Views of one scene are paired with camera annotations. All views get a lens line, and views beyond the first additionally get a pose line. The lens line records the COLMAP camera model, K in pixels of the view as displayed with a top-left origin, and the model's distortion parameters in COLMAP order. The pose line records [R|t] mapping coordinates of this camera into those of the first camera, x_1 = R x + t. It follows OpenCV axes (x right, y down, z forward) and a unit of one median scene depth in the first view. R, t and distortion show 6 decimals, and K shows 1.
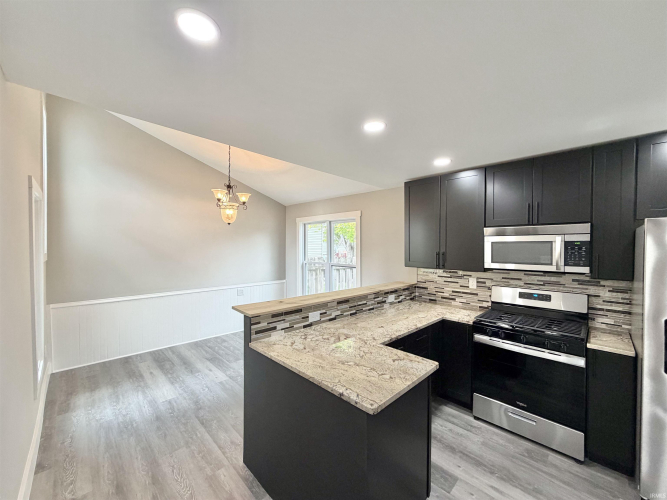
lens RADIAL K [[263.6, 0, 331.5], [0, 263.6, 250.7], [0, 0, 1]] dist [0.000247, -0.000020]
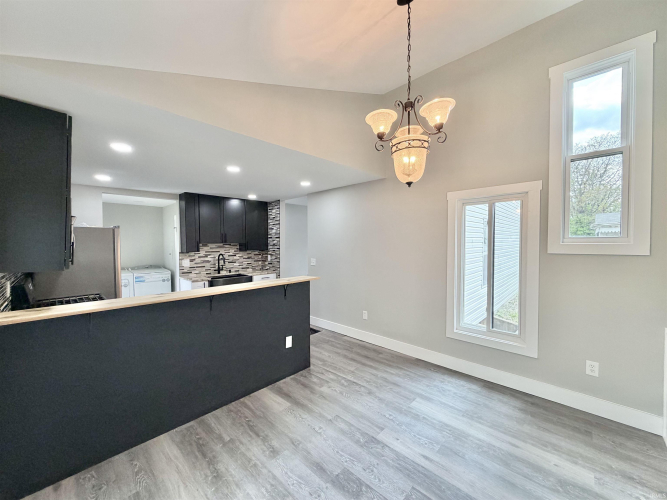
lens RADIAL K [[263.6, 0, 331.5], [0, 263.6, 250.7], [0, 0, 1]] dist [0.000247, -0.000020]
pose [[-0.999764, 0.001168, -0.021671, -0.330706], [0.000378, 0.999336, 0.036444, 0.002306], [0.021700, 0.036427, -0.999101, 2.020267]]
